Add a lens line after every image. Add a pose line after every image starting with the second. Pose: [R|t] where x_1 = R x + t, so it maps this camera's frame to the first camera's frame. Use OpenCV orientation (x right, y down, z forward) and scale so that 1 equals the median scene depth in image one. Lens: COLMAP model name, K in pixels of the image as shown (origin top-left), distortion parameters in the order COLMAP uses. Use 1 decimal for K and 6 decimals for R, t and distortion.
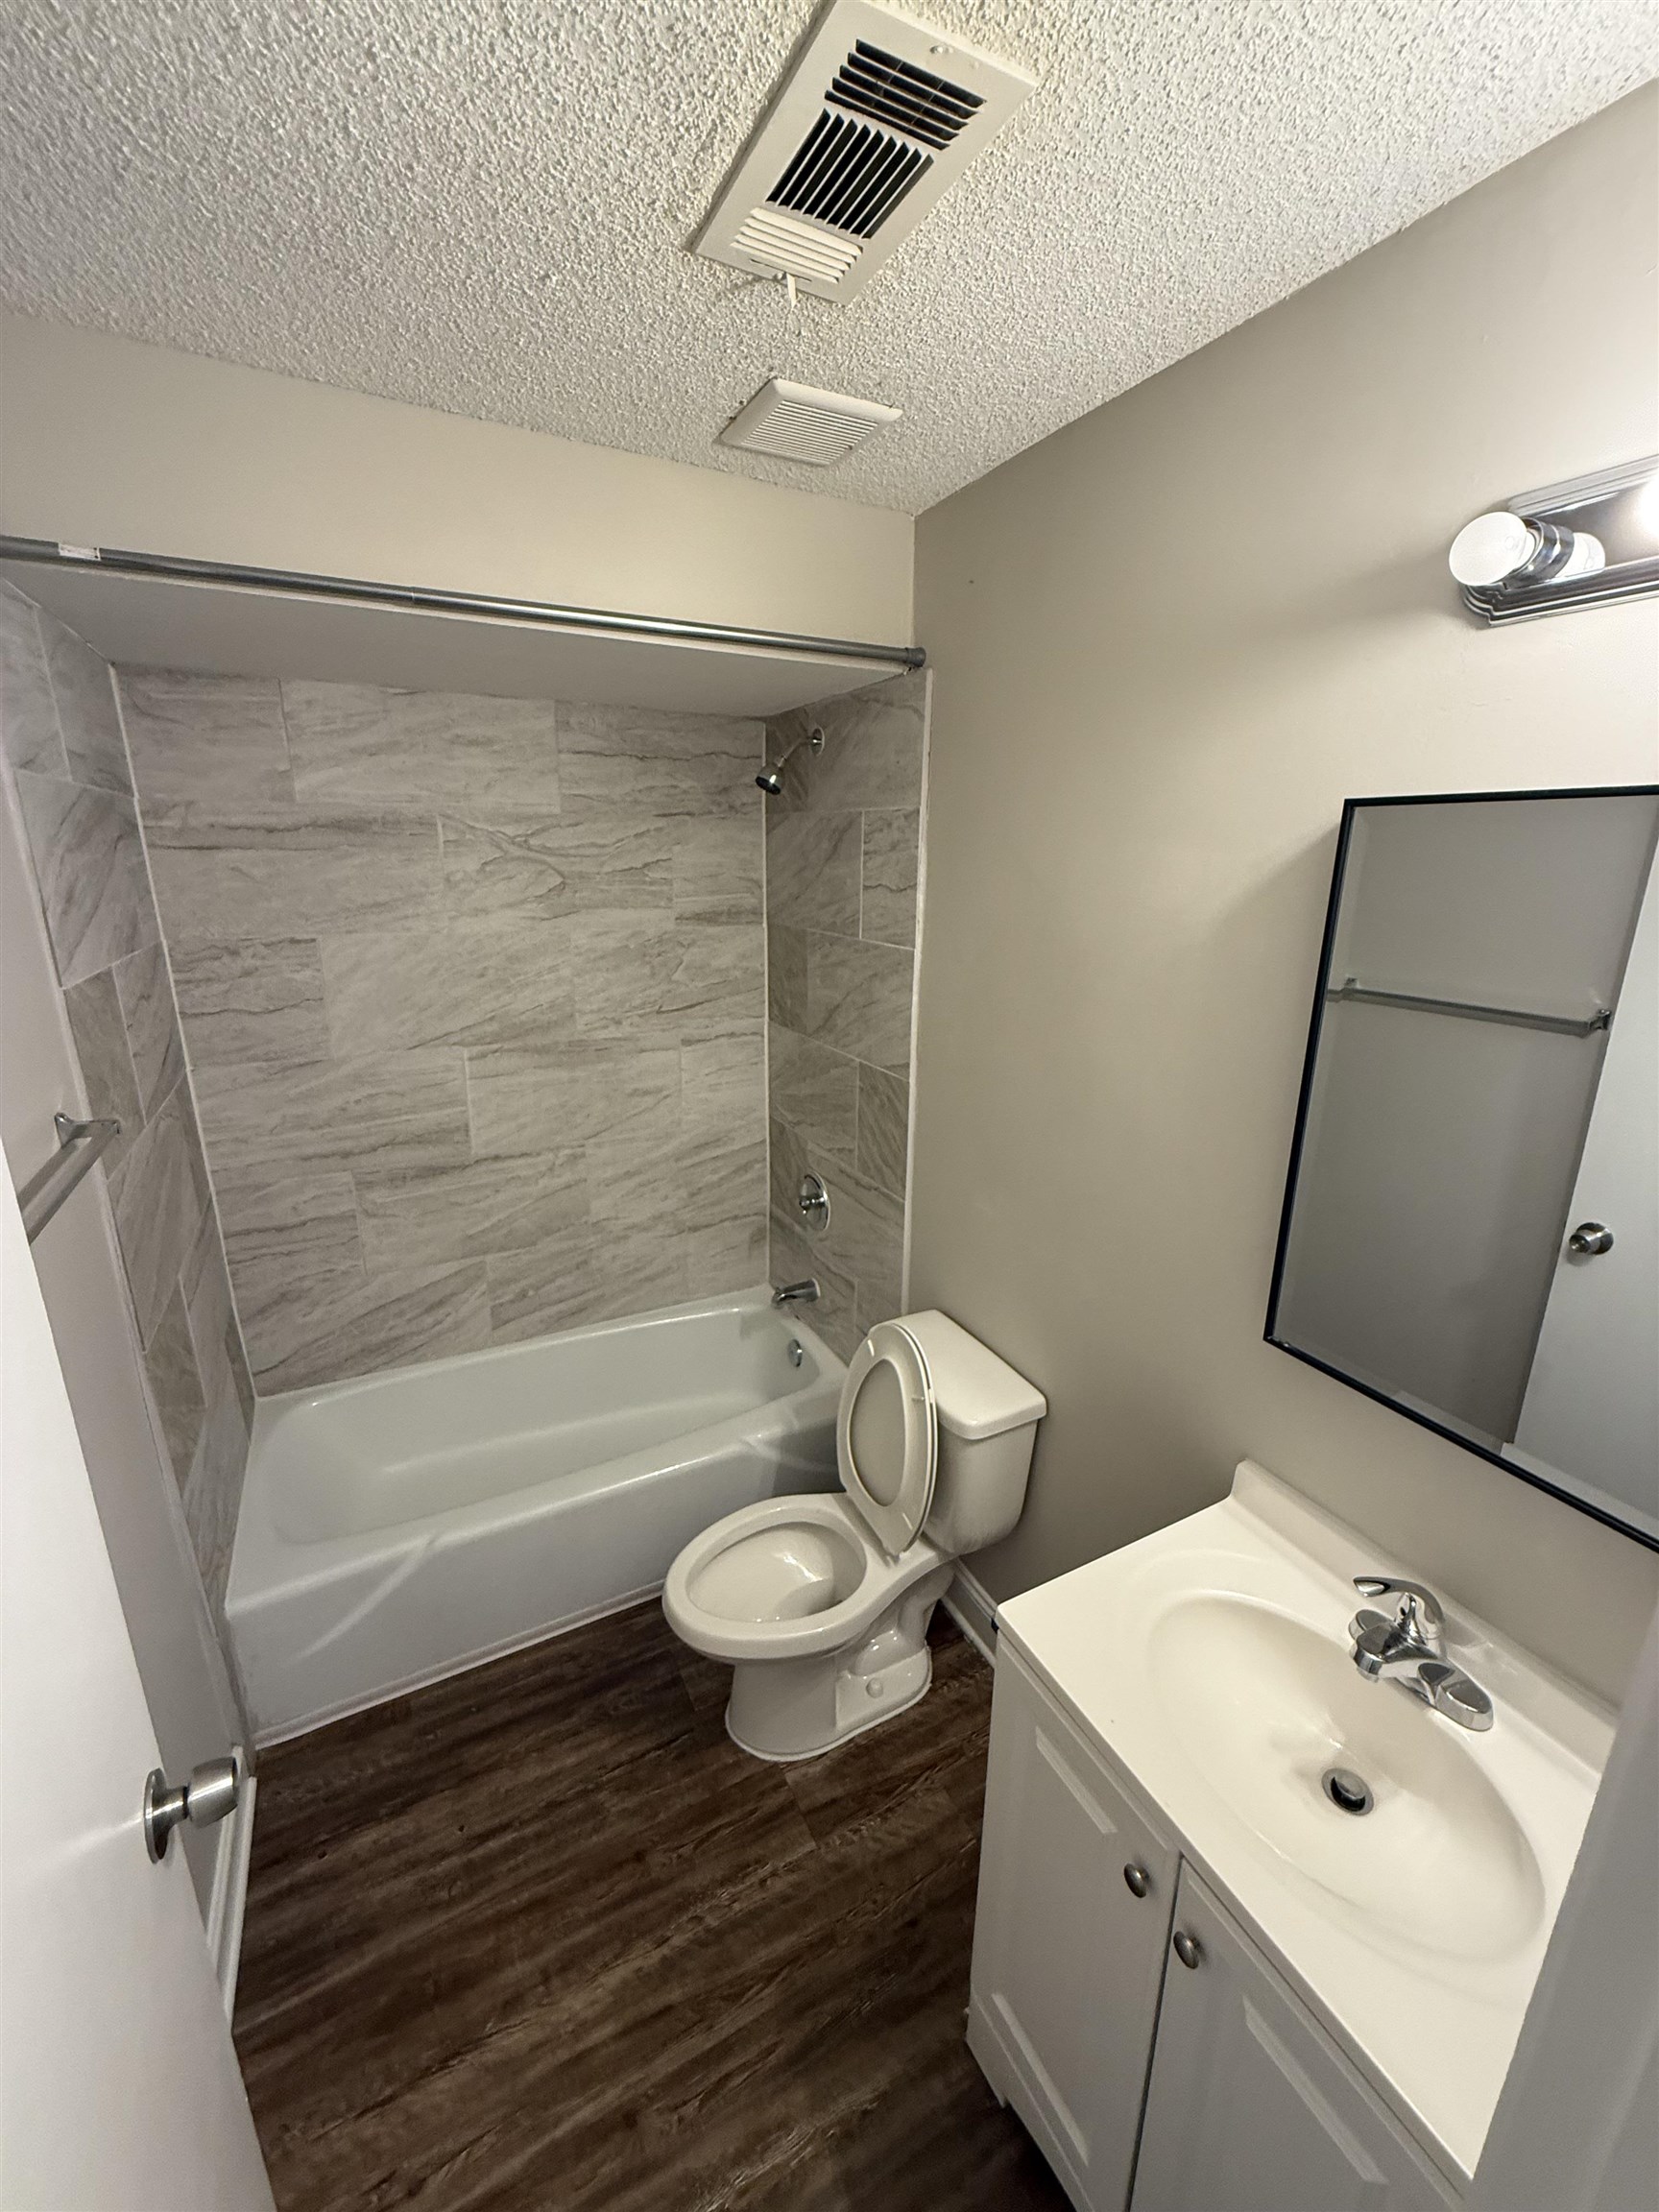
lens RADIAL K [[884.5, 0, 831.5], [0, 884.5, 1101.1], [0, 0, 1]] dist [-0.001730, 0.000265]
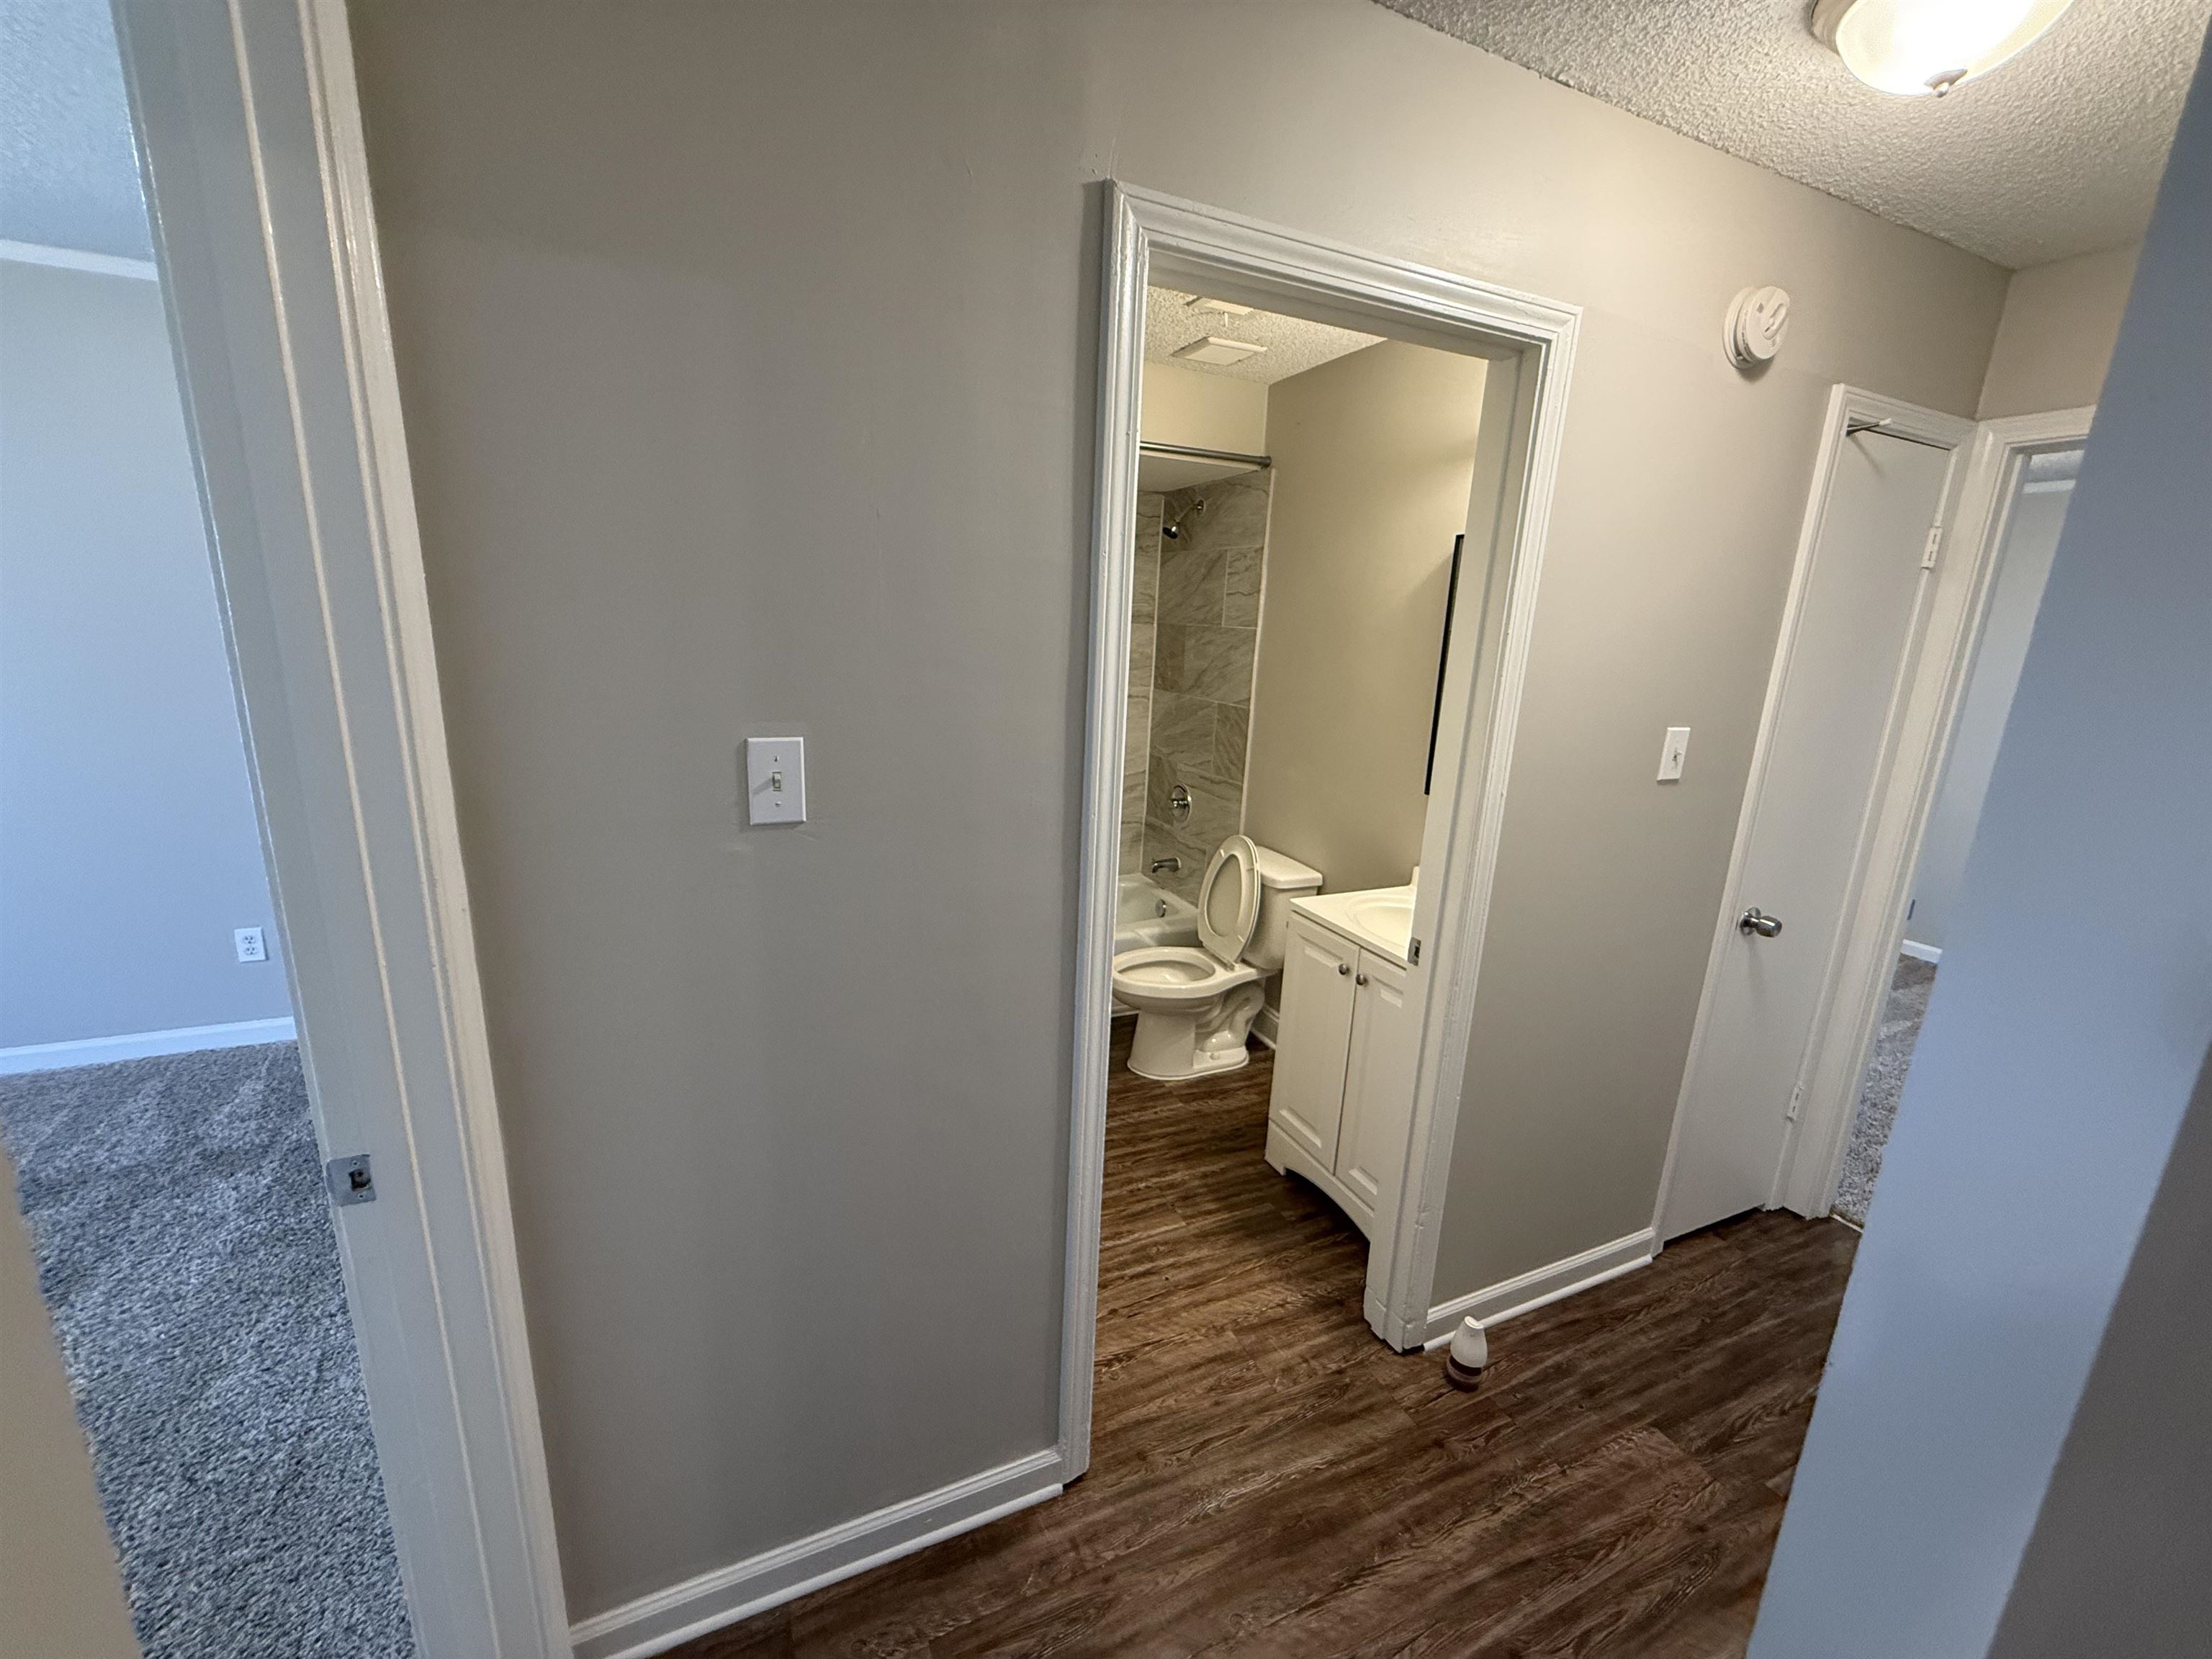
lens RADIAL K [[884.5, 0, 1107.0], [0, 884.5, 830.2], [0, 0, 1]] dist [-0.001730, 0.000265]
pose [[0.997928, 0.048294, -0.042521, -0.095467], [-0.050094, 0.997848, -0.042315, 0.278611], [0.040385, 0.044358, 0.998199, -0.640514]]
